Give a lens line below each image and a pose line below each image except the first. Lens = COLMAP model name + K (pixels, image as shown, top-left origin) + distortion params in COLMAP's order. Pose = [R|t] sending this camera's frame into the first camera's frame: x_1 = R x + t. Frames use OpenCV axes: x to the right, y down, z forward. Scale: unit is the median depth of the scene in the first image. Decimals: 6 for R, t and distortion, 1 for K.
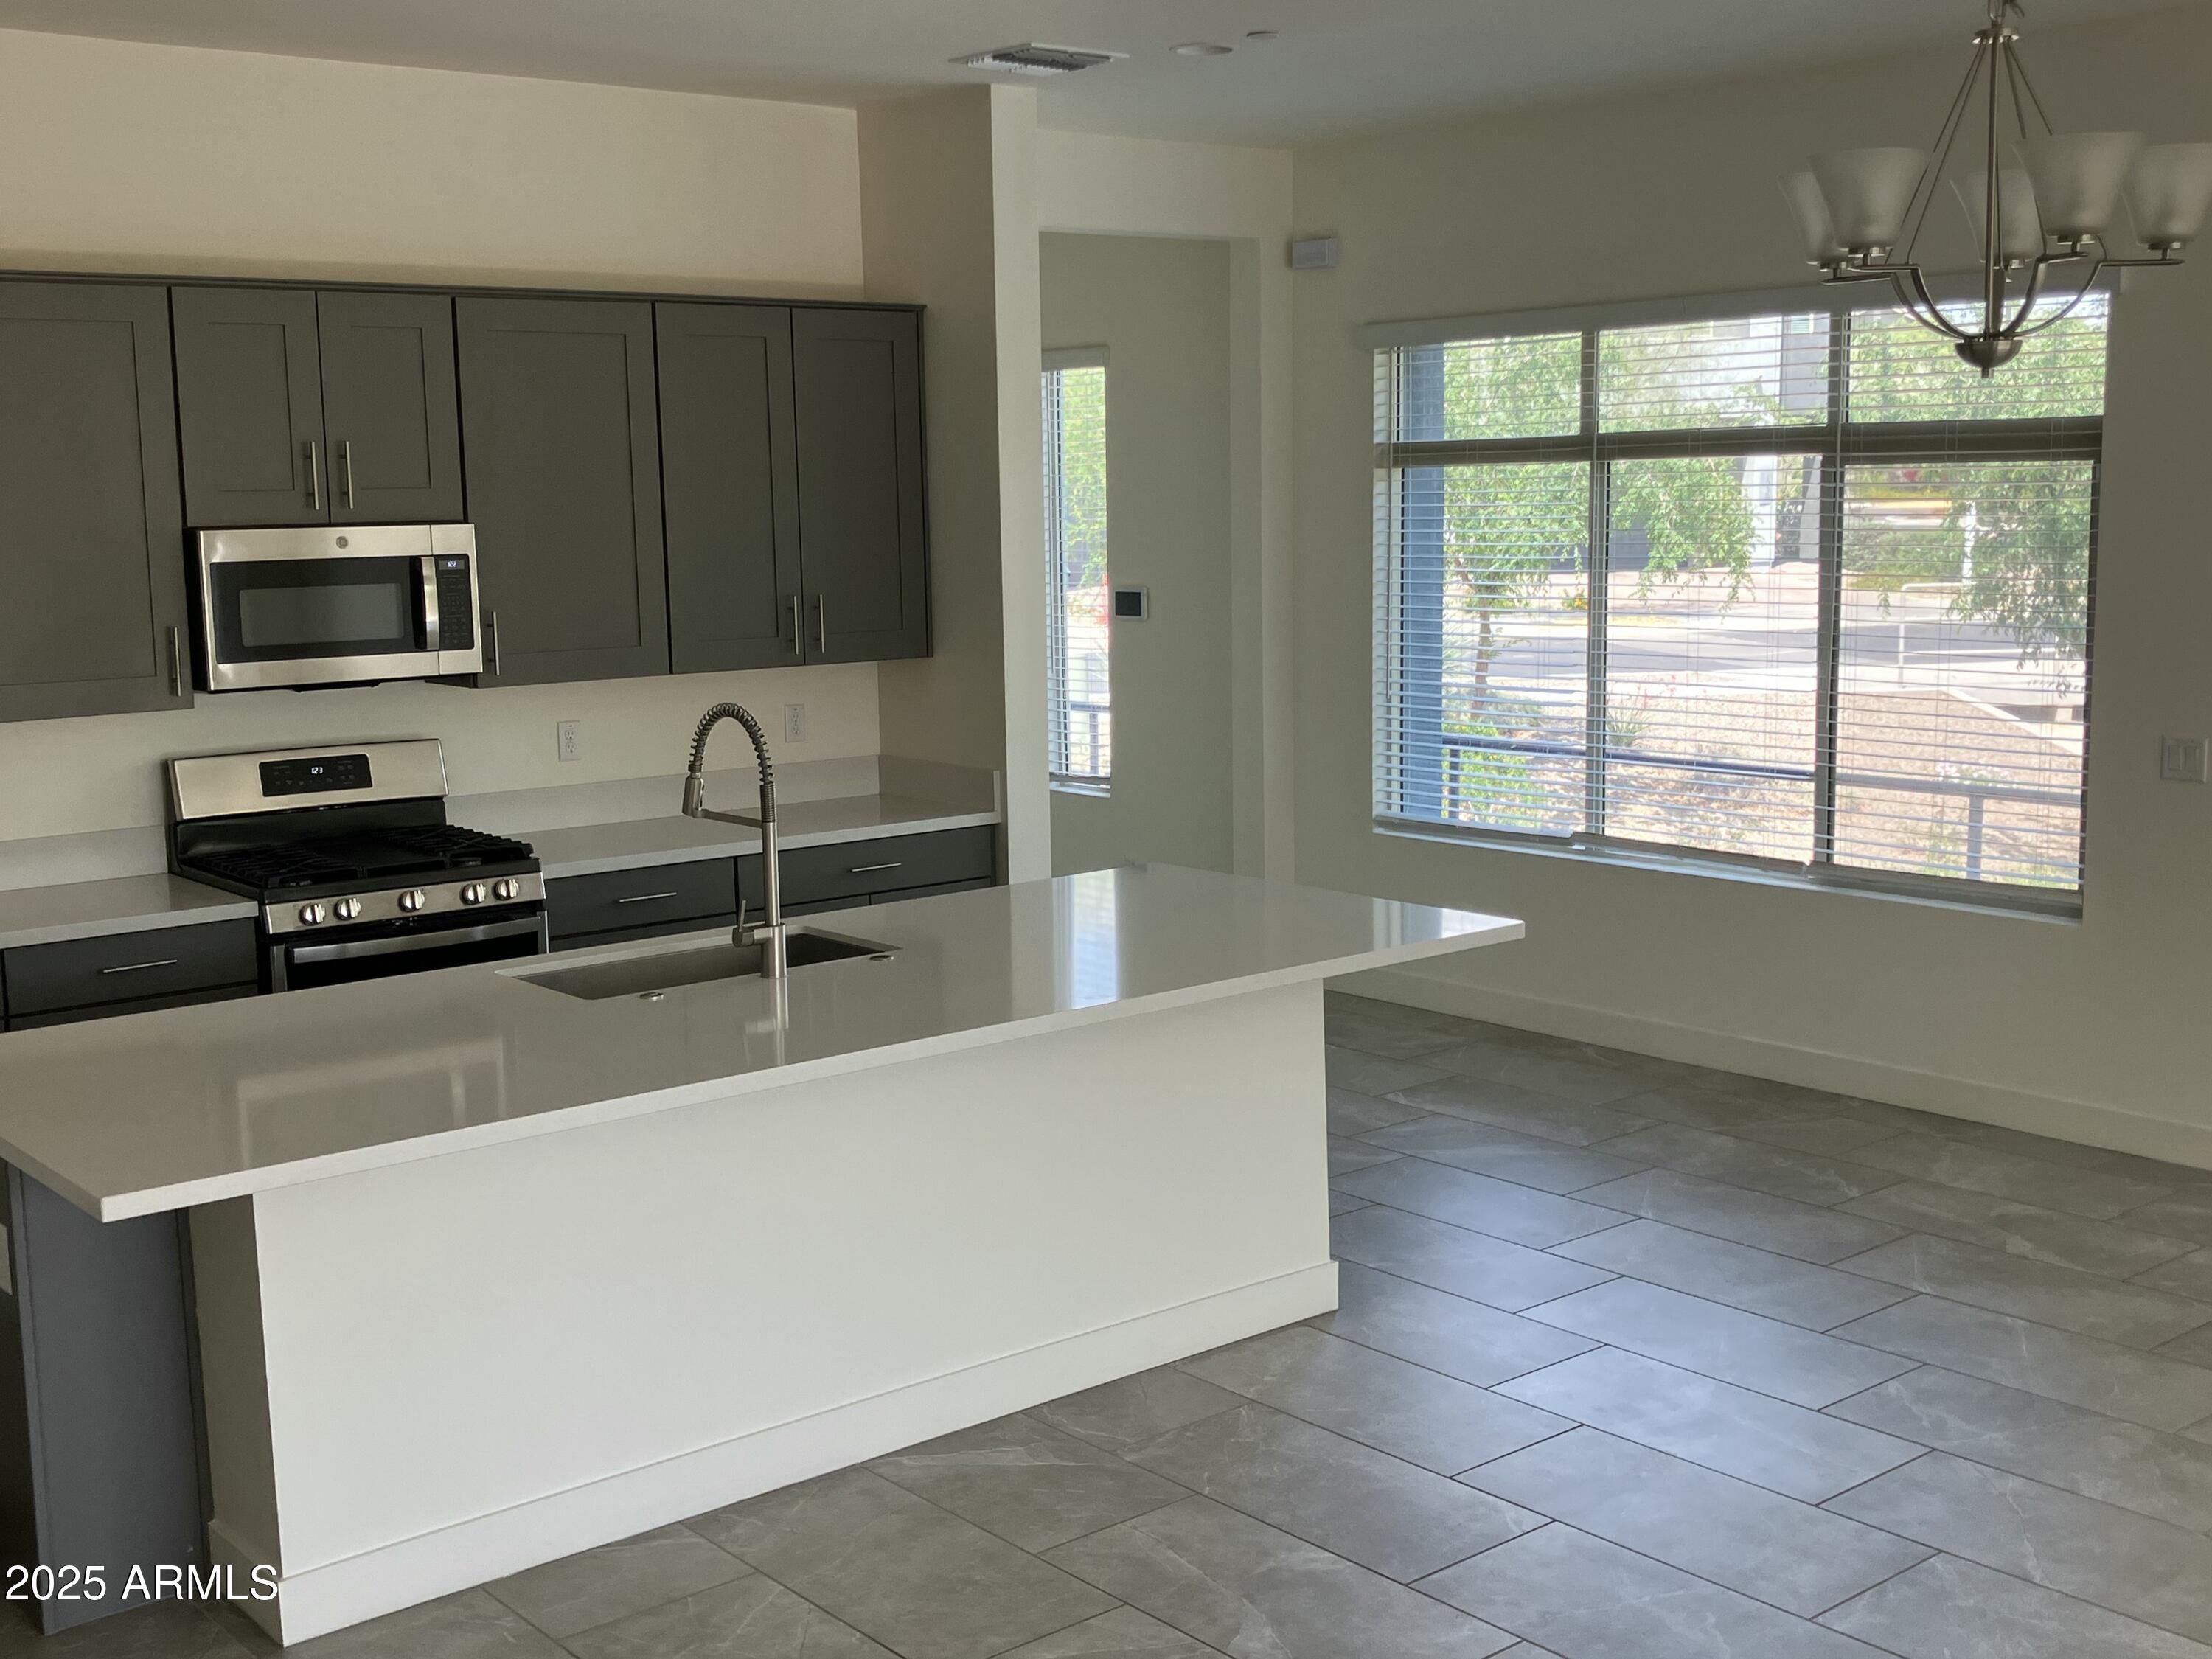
lens RADIAL K [[2457.6, 0, 1131.8], [0, 2457.6, 830.1], [0, 0, 1]] dist [0.005694, -0.023403]
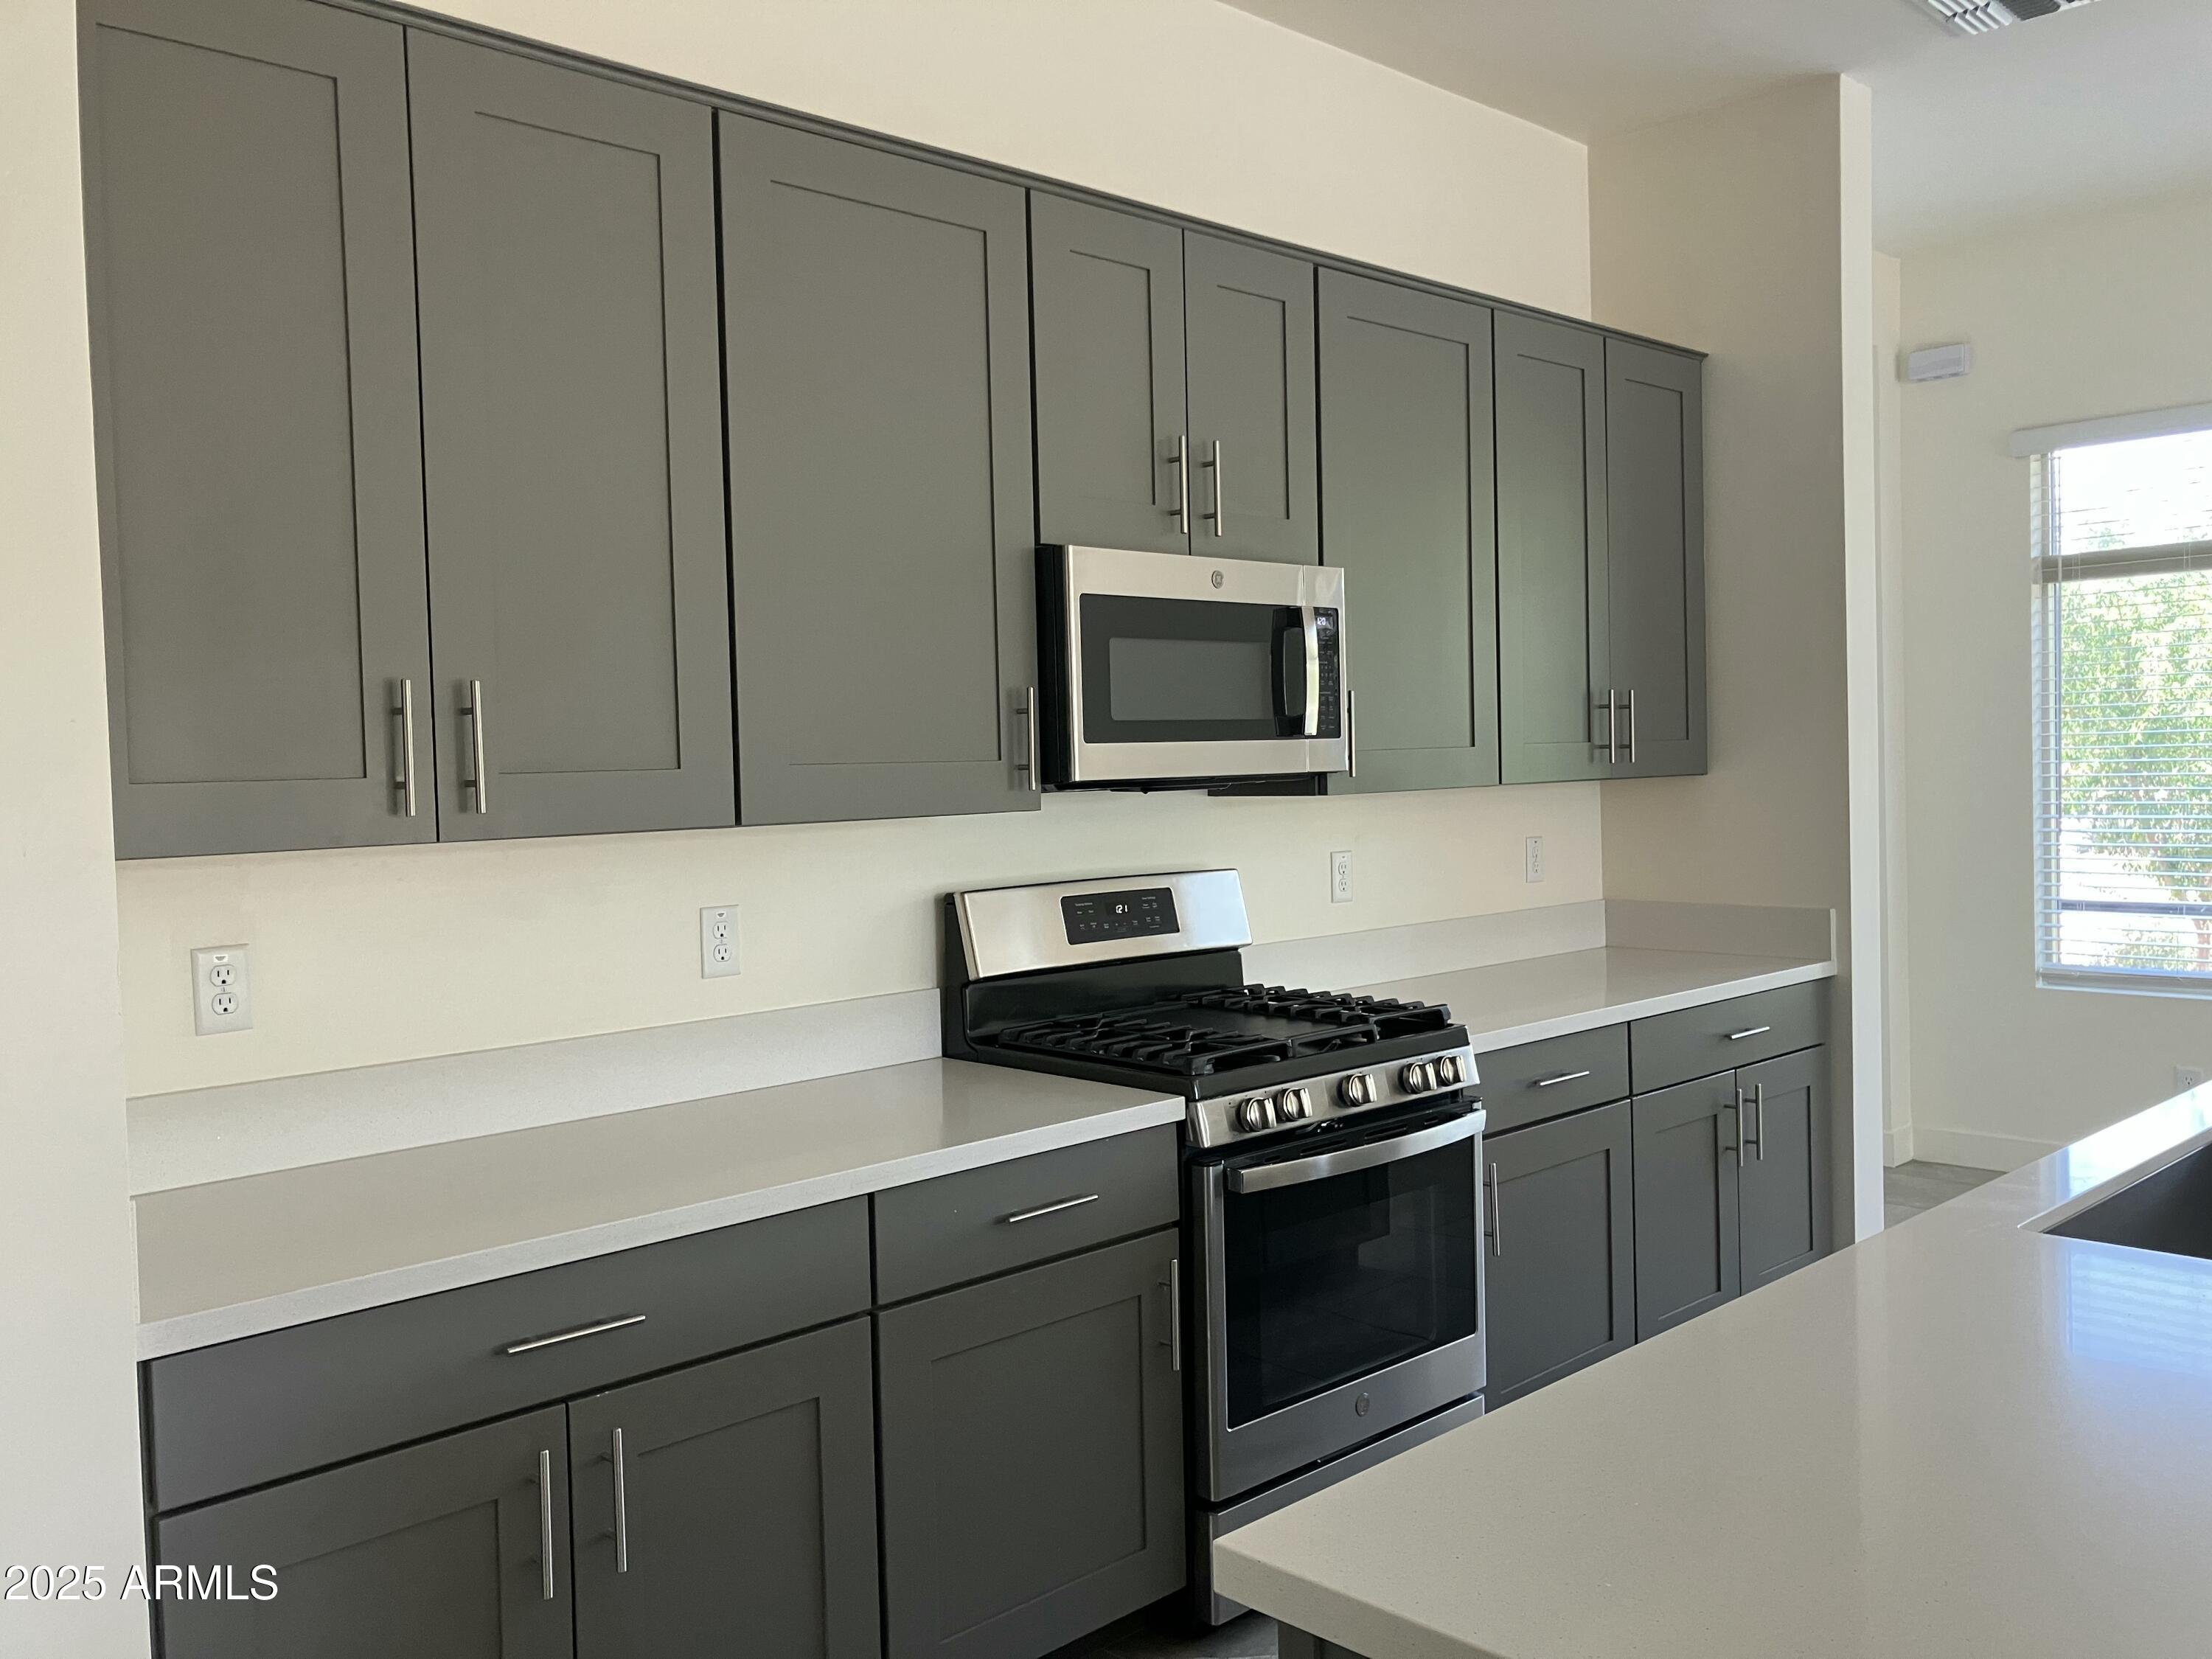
lens RADIAL K [[1831.8, 0, 1106.0], [0, 1831.8, 829.5], [0, 0, 1]] dist [0.042134, -0.002345]
pose [[0.996320, -0.009251, 0.085216, -0.387561], [0.017759, 0.994866, -0.099629, 0.006009], [-0.083857, 0.100775, 0.991369, 0.474727]]
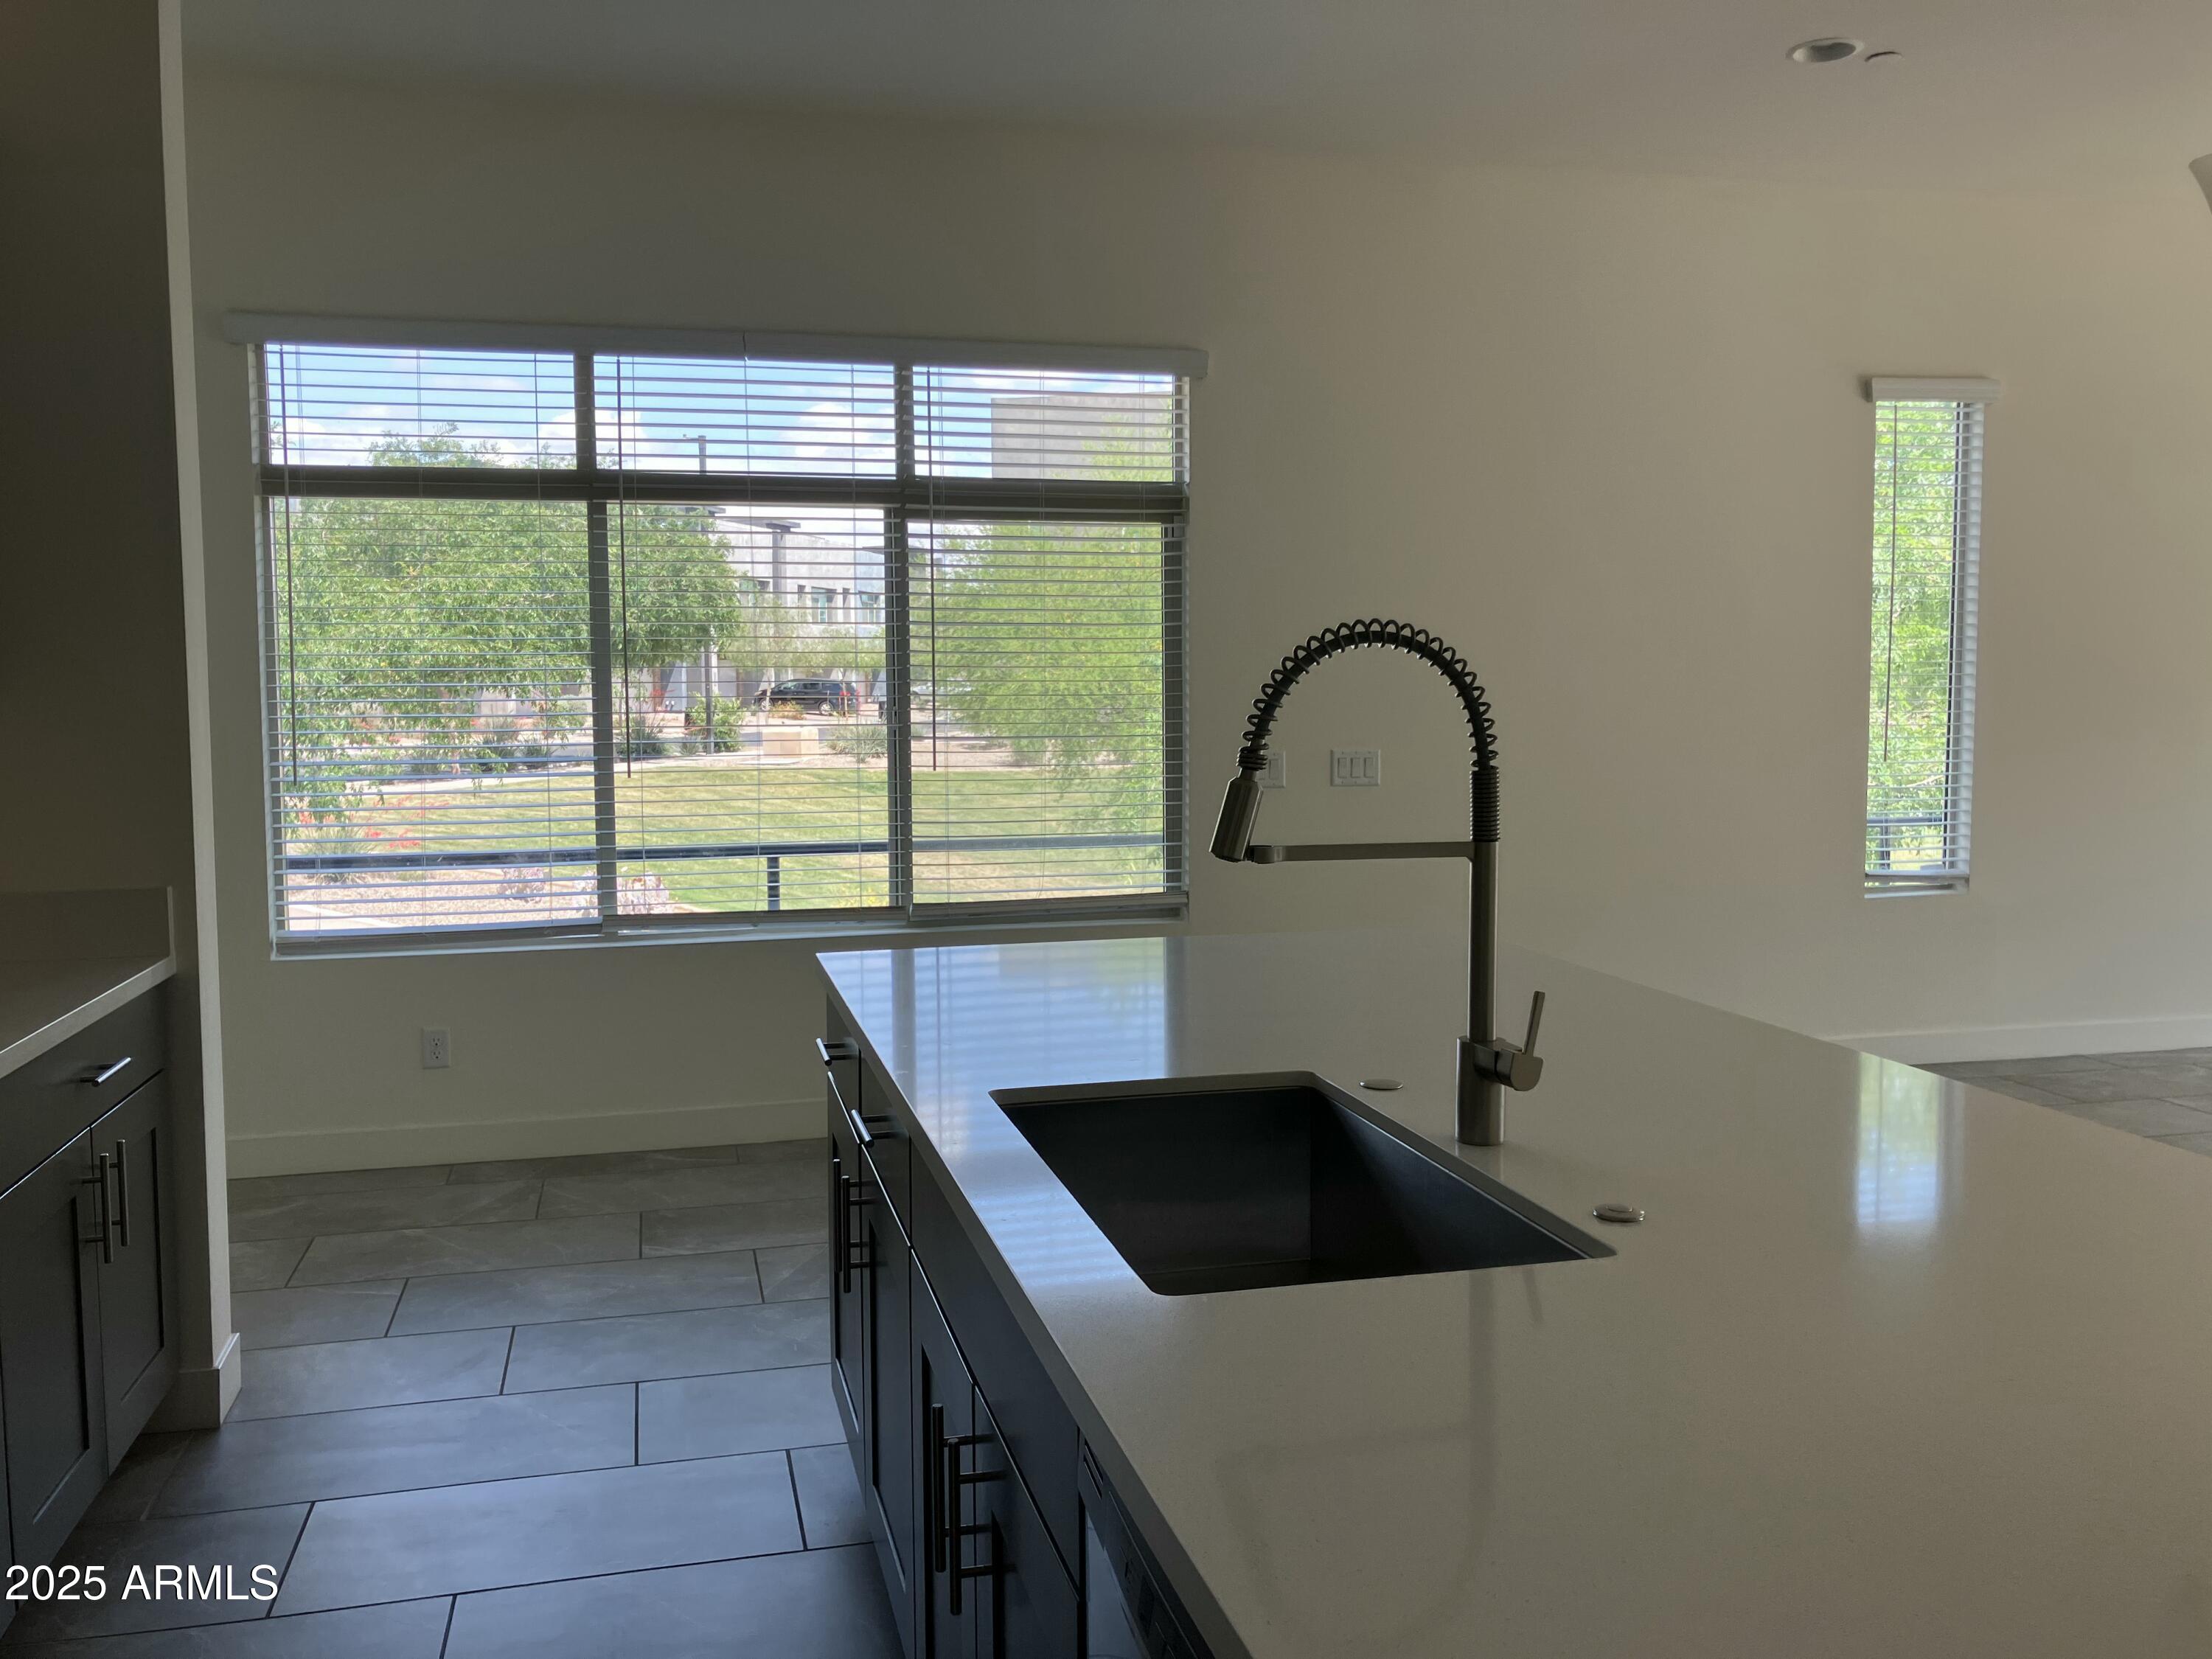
lens RADIAL K [[1816.6, 0, 1106.0], [0, 1816.6, 829.5], [0, 0, 1]] dist [-0.002650, -0.010753]
pose [[0.421601, -0.054645, 0.905134, -0.405728], [0.122226, 0.992498, 0.002988, -0.013166], [-0.898506, 0.109371, 0.425117, 0.681745]]
